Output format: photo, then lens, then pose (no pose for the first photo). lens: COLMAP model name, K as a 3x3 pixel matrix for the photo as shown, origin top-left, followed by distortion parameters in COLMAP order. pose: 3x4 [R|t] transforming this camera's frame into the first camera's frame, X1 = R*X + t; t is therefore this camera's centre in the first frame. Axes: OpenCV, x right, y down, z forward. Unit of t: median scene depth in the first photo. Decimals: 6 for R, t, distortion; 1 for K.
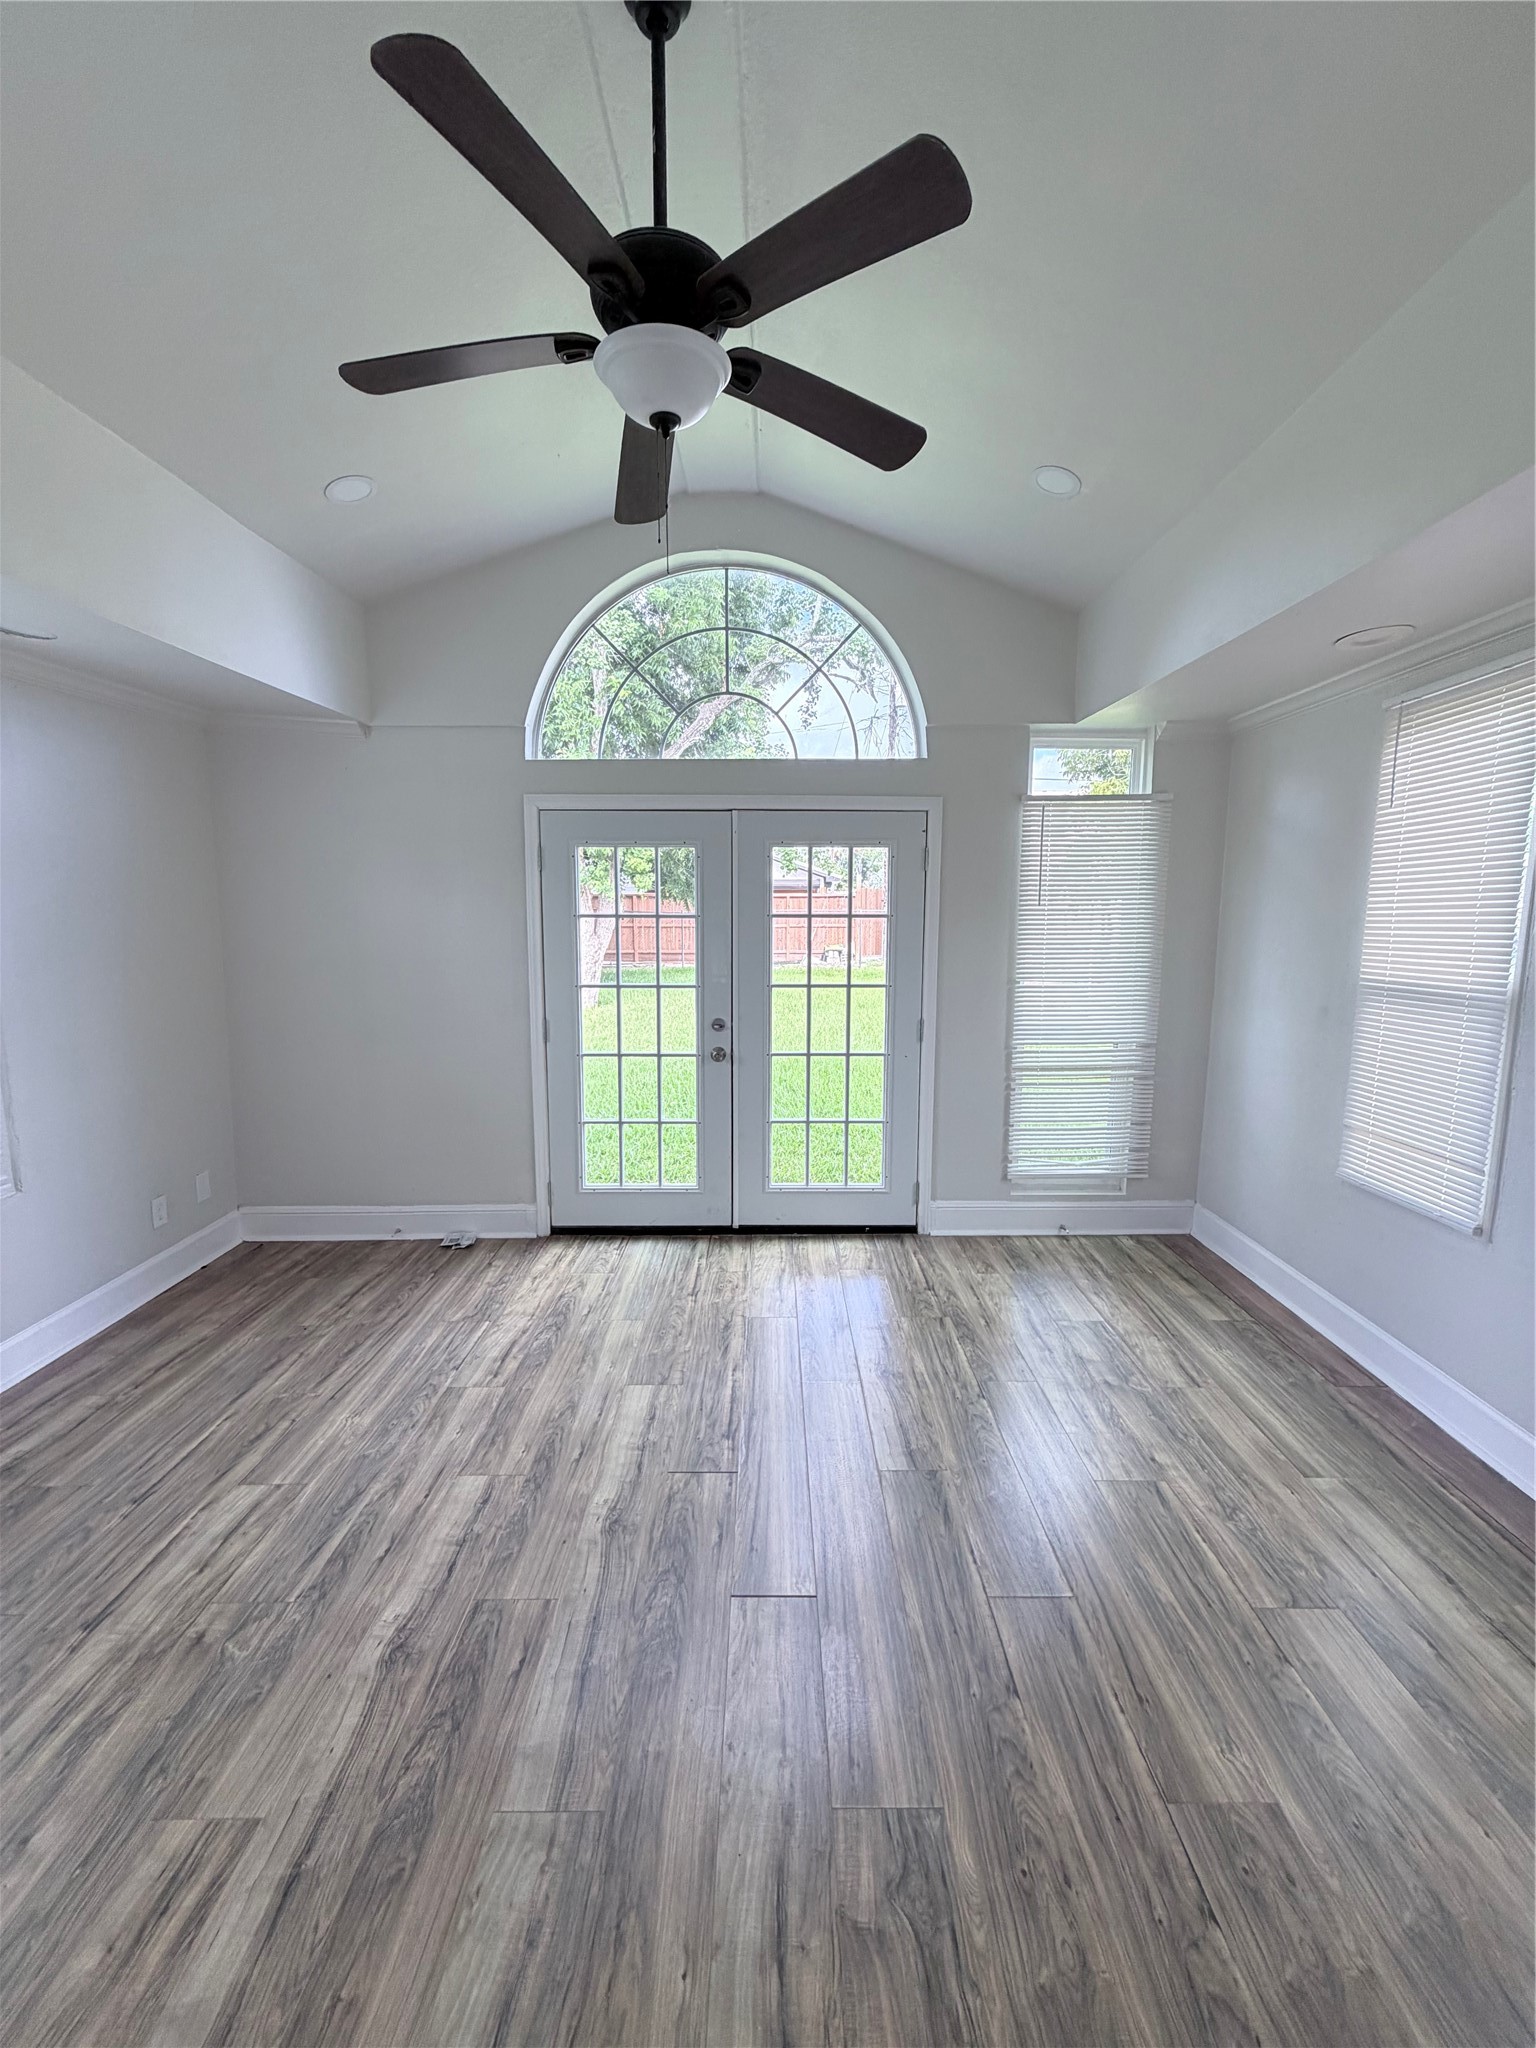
lens RADIAL K [[814.7, 0, 769.5], [0, 814.7, 1025.4], [0, 0, 1]] dist [0.003803, -0.000351]
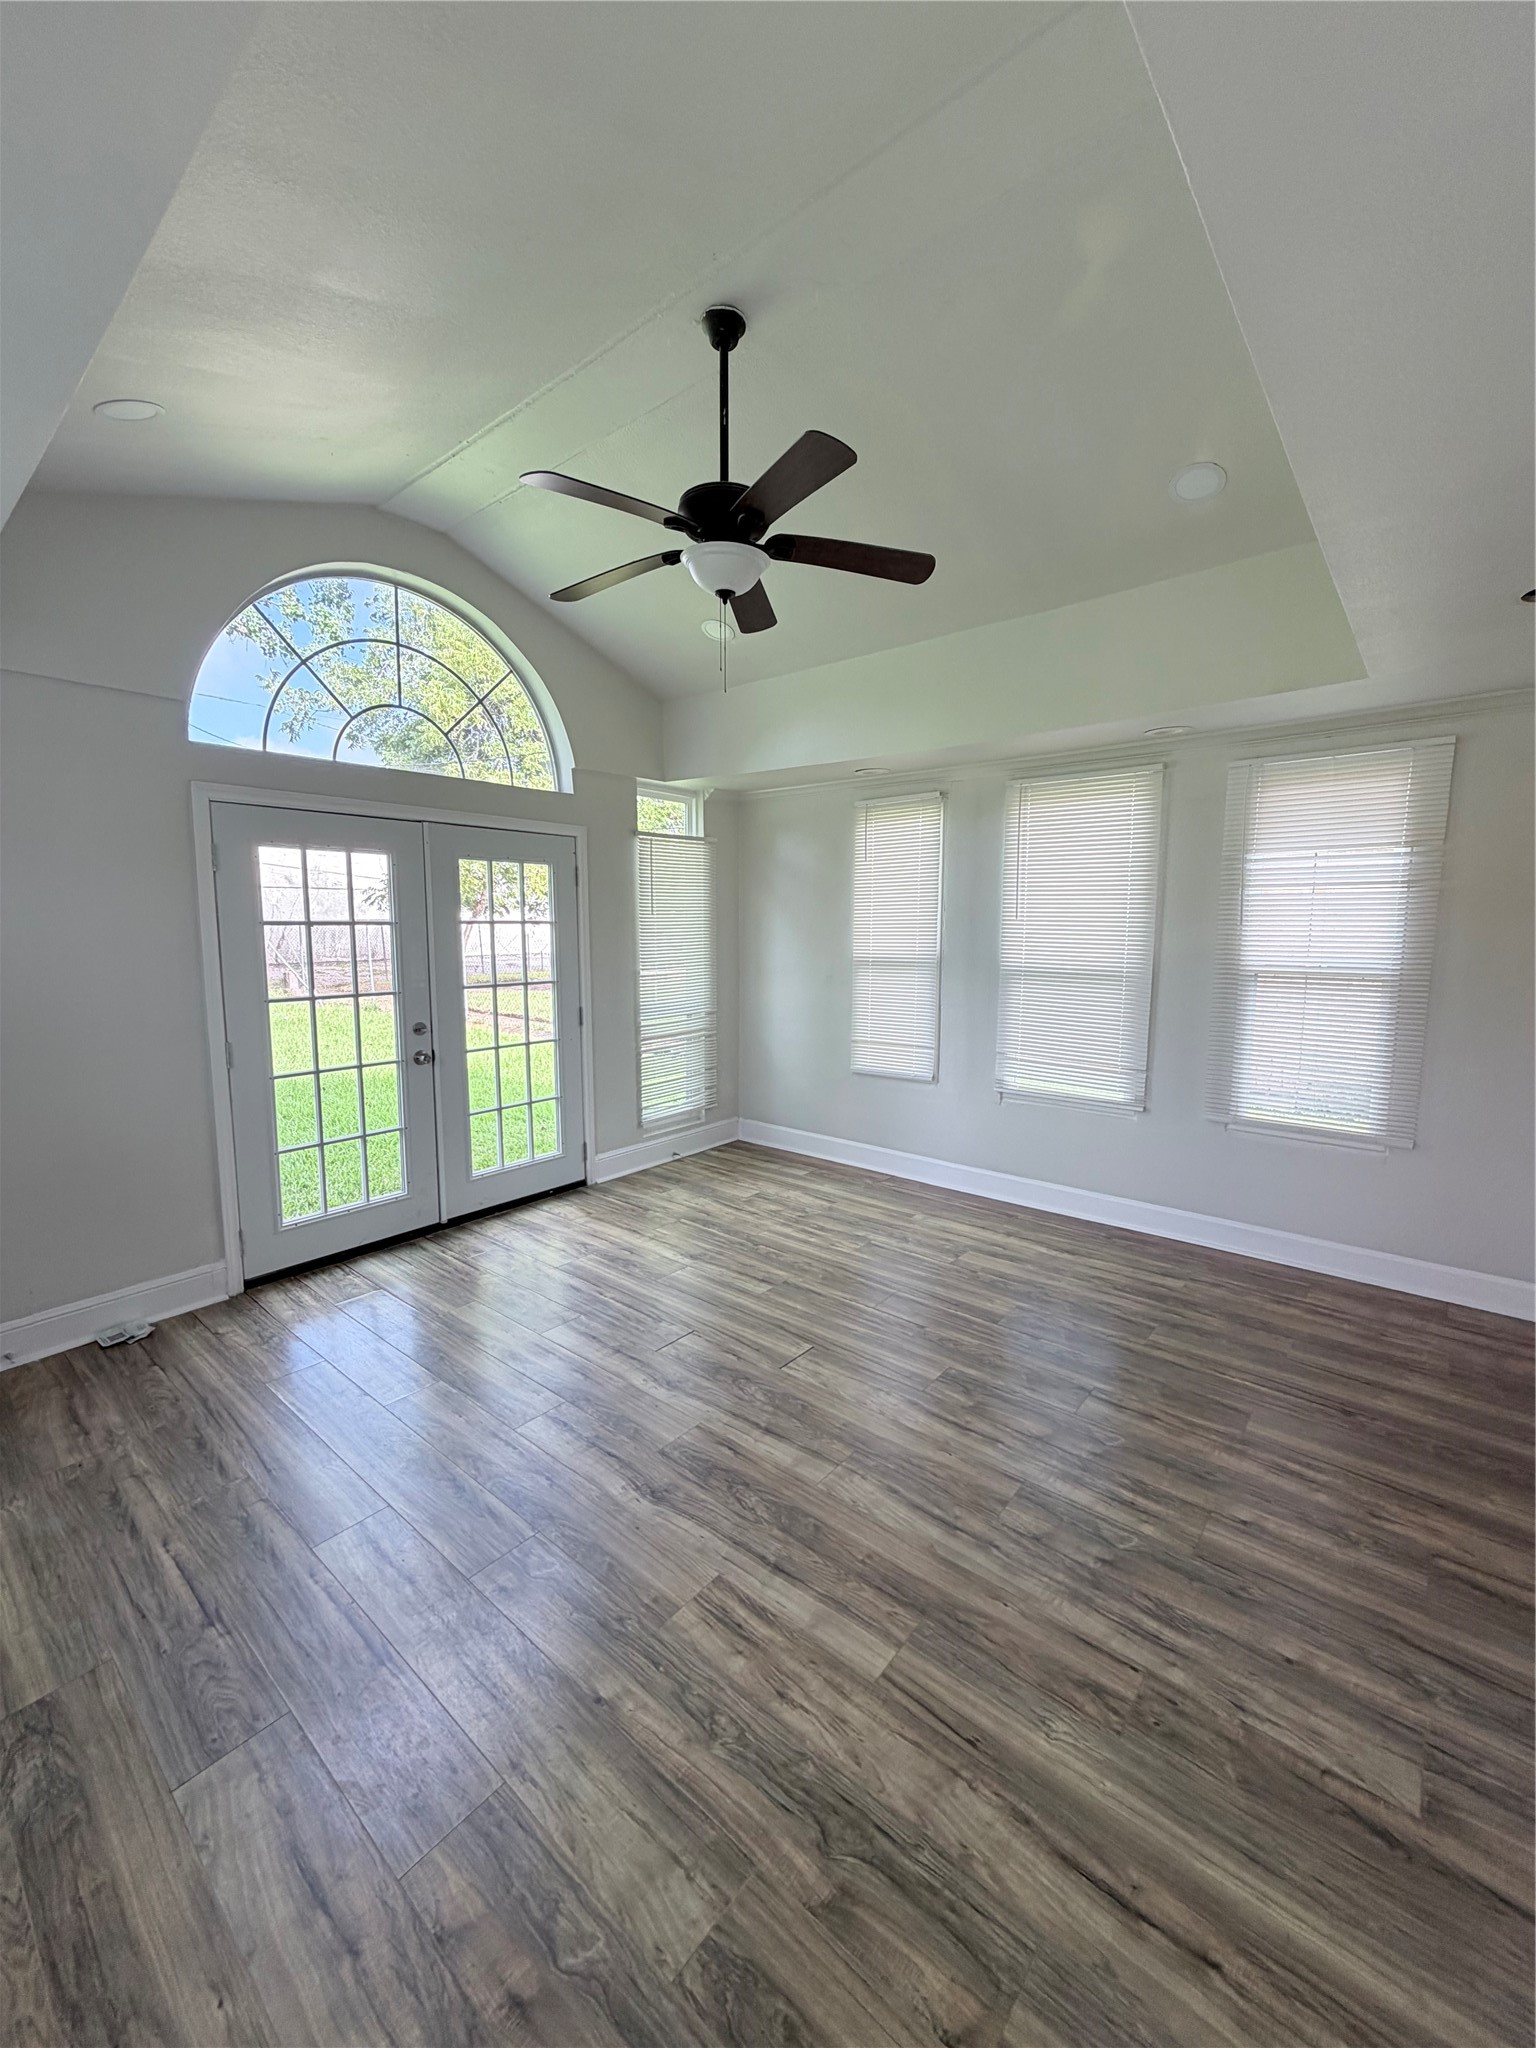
lens RADIAL K [[814.7, 0, 770.0], [0, 814.7, 1027.5], [0, 0, 1]] dist [0.003803, -0.000351]
pose [[0.645137, -0.099716, 0.757532, -0.698478], [0.105665, 0.993564, 0.040798, 0.003496], [-0.756726, 0.053724, 0.651521, -0.004329]]
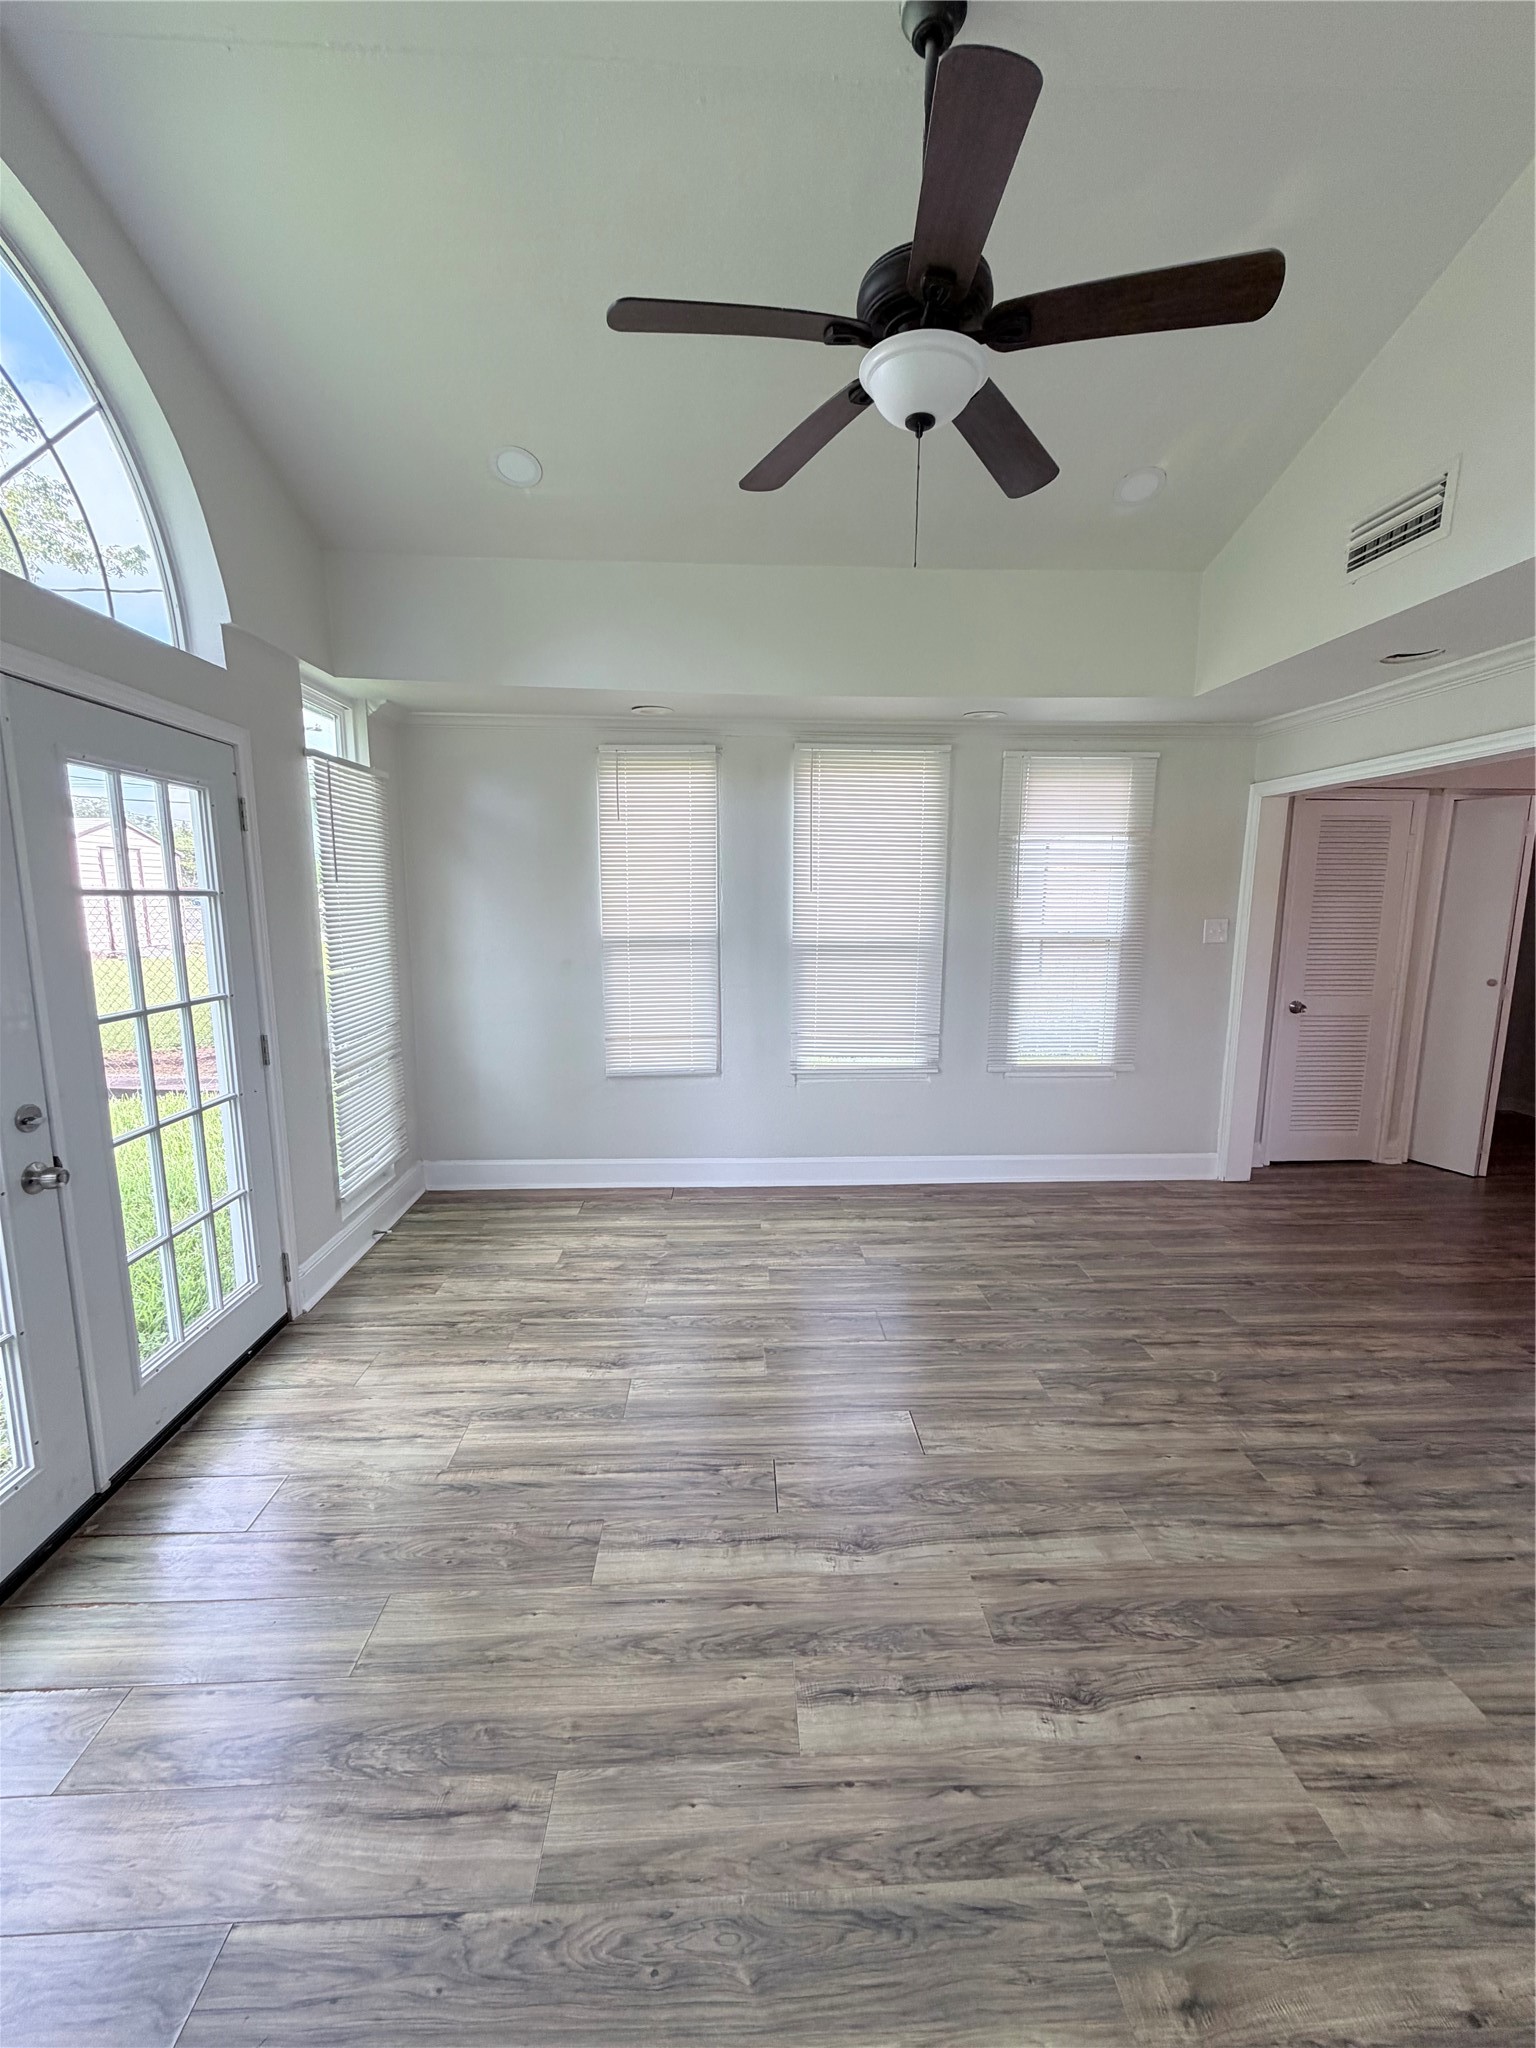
lens RADIAL K [[814.7, 0, 768.3], [0, 814.7, 1024.4], [0, 0, 1]] dist [0.003803, -0.000351]
pose [[-0.041425, -0.157922, 0.986582, -0.692953], [0.134227, 0.977599, 0.162120, -0.094180], [-0.990084, 0.139142, -0.019300, 0.711673]]
